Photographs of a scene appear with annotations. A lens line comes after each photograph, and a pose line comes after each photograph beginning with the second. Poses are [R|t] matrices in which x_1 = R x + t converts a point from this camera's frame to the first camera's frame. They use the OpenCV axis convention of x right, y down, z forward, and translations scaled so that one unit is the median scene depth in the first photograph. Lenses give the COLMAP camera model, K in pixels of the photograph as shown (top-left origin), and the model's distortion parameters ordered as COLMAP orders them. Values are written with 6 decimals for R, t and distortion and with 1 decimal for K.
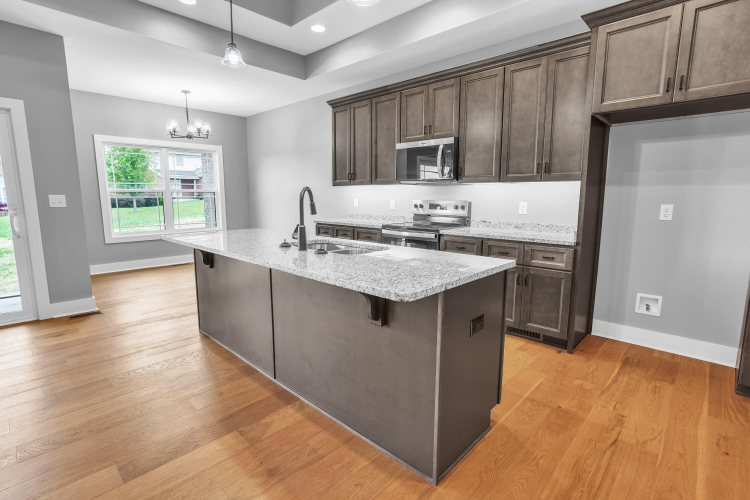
lens RADIAL K [[358.7, 0, 376.7], [0, 358.7, 248.2], [0, 0, 1]] dist [-0.030084, 0.013679]
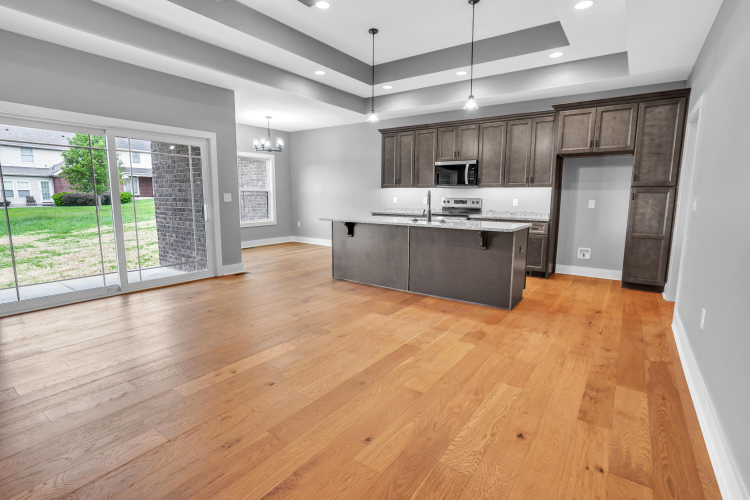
lens RADIAL K [[358.7, 0, 378.3], [0, 358.7, 246.8], [0, 0, 1]] dist [-0.030084, 0.013679]
pose [[0.990135, -0.017752, 0.138988, -0.521627], [0.017680, 0.999842, 0.001754, 0.092253], [-0.138998, 0.000721, 0.990292, -0.650565]]
